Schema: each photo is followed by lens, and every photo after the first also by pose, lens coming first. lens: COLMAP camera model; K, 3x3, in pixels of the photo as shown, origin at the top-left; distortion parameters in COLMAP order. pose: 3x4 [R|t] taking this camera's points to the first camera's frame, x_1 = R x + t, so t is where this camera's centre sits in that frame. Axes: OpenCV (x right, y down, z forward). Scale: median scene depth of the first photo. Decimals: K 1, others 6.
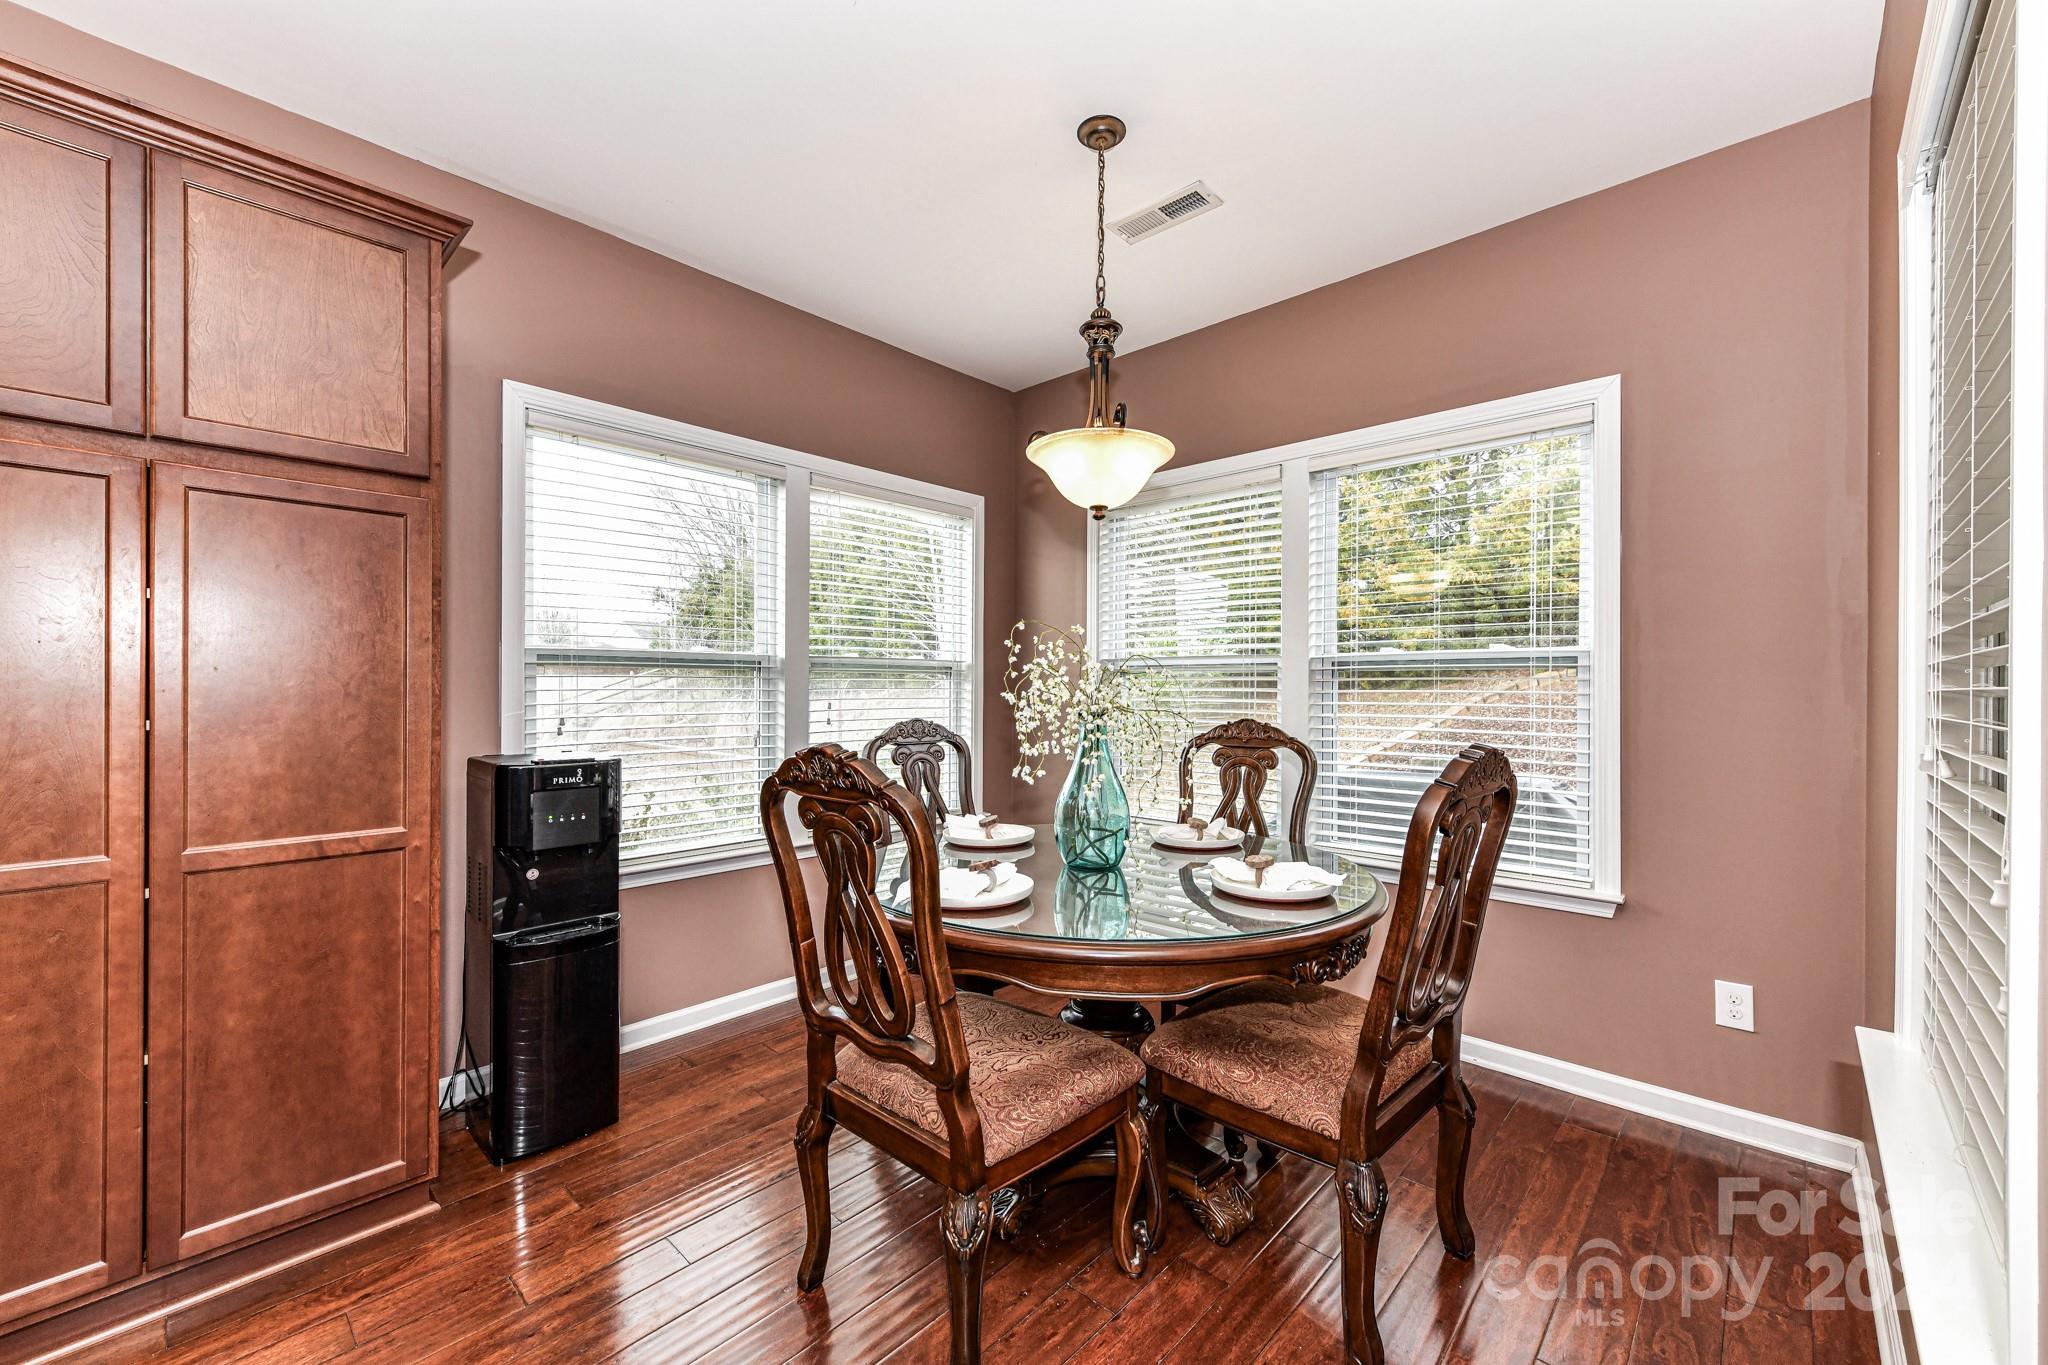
lens RADIAL K [[807.5, 0, 1032.4], [0, 807.5, 685.5], [0, 0, 1]] dist [0.002001, -0.000415]
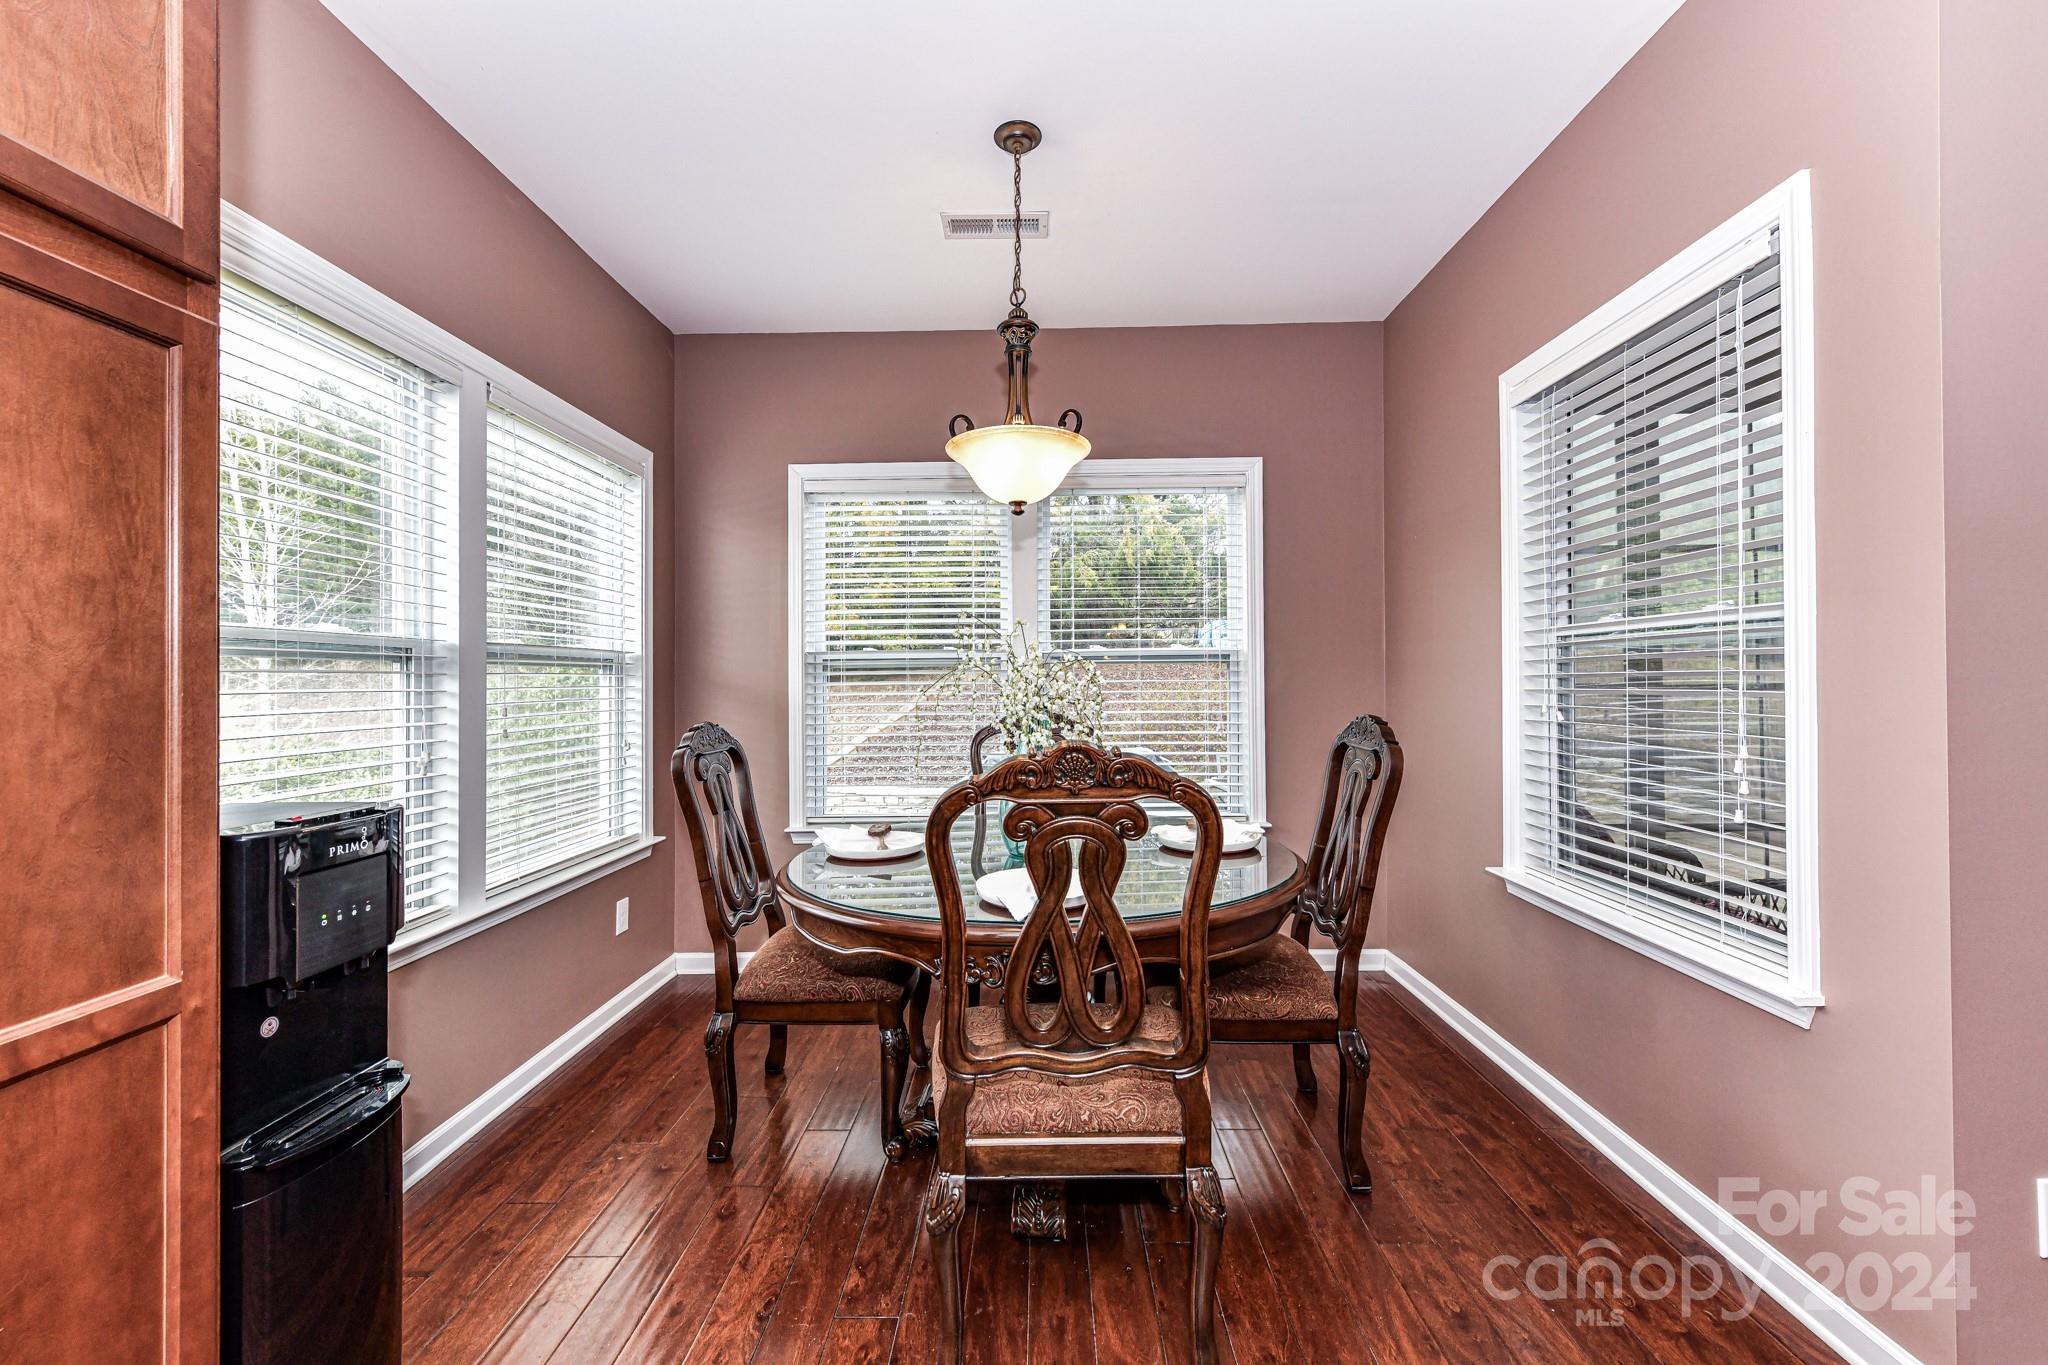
lens RADIAL K [[814.7, 0, 1028.7], [0, 814.7, 675.1], [0, 0, 1]] dist [0.000244, -0.000234]
pose [[0.744040, -0.005789, 0.668110, -0.597747], [0.010256, 0.999944, -0.002757, -0.001090], [-0.668056, 0.008904, 0.744057, 0.231652]]
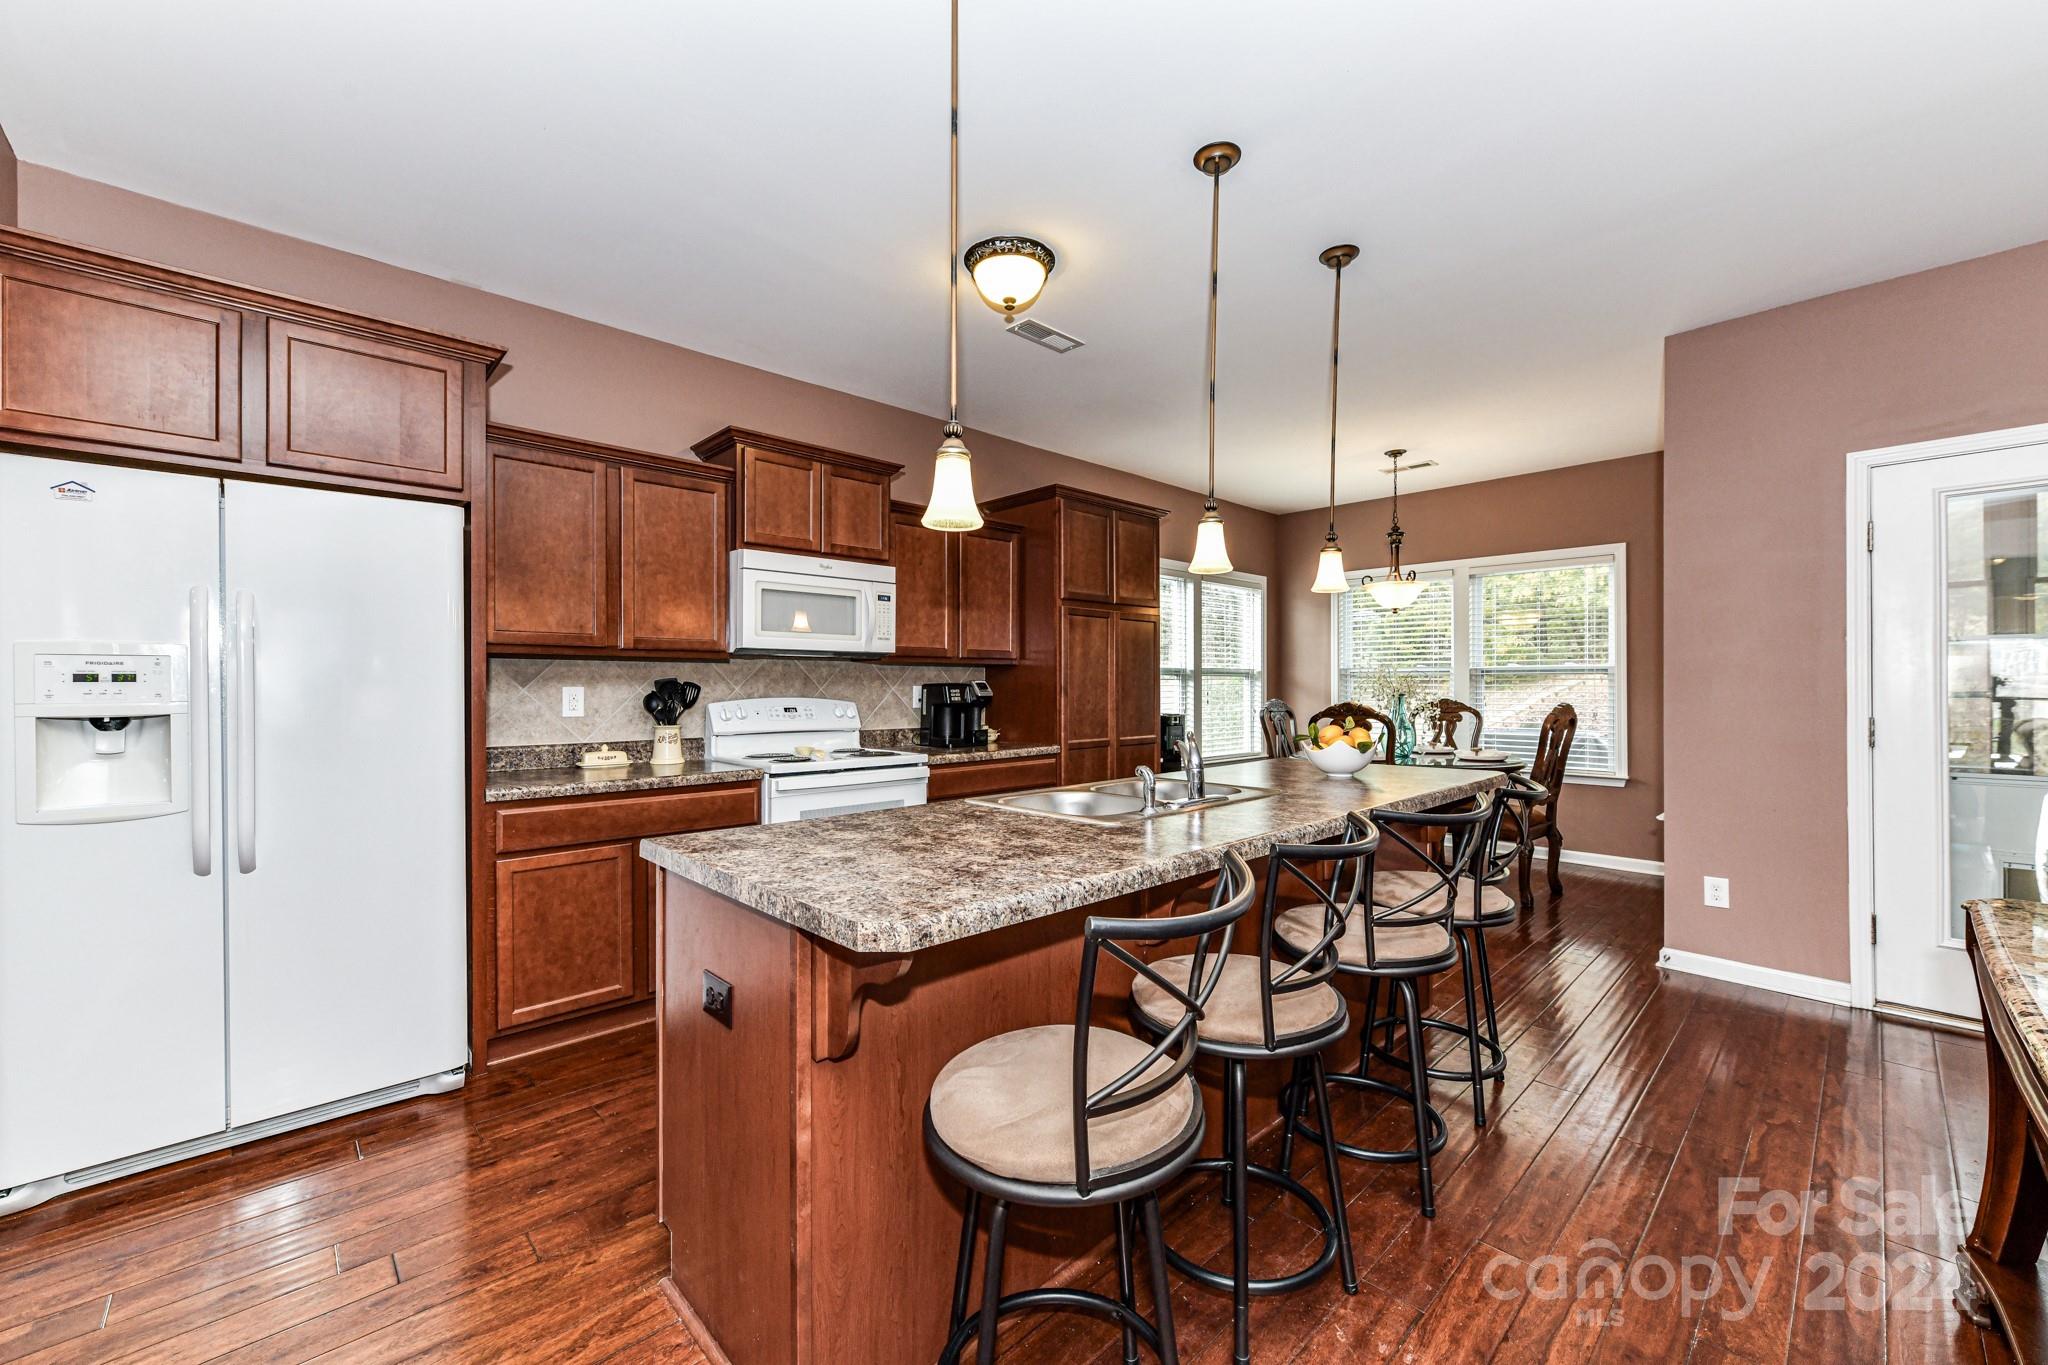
lens RADIAL K [[807.5, 0, 1032.4], [0, 807.5, 685.5], [0, 0, 1]] dist [0.002001, -0.000415]
pose [[0.998210, -0.004141, -0.059657, -0.848596], [0.004413, 0.999980, 0.004424, -0.008511], [0.059637, -0.004679, 0.998209, -1.449595]]
